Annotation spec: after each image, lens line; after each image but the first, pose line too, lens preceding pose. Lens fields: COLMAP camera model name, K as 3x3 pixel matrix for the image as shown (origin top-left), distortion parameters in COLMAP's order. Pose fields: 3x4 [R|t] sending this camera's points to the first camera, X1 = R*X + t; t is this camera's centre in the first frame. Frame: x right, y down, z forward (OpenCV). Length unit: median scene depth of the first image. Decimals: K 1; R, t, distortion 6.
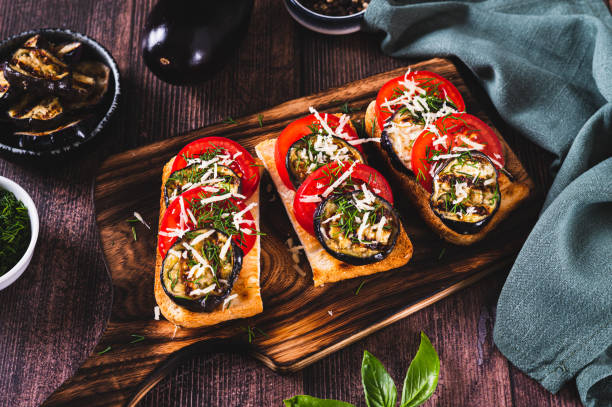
lens RADIAL K [[725.3, 0, 306.0], [0, 725.3, 203.5], [0, 0, 1]] dist [0.000426, 0.012800]
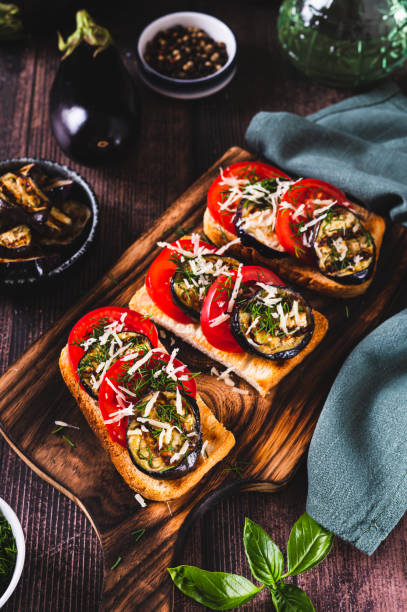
lens RADIAL K [[725.3, 0, 203.5], [0, 725.3, 306.0], [0, 0, 1]] dist [0.000426, 0.012800]
pose [[0.869871, -0.453320, 0.194485, -0.191934], [0.462051, 0.886853, 0.000531, -0.033145], [-0.172720, 0.089400, 0.980905, 0.040752]]
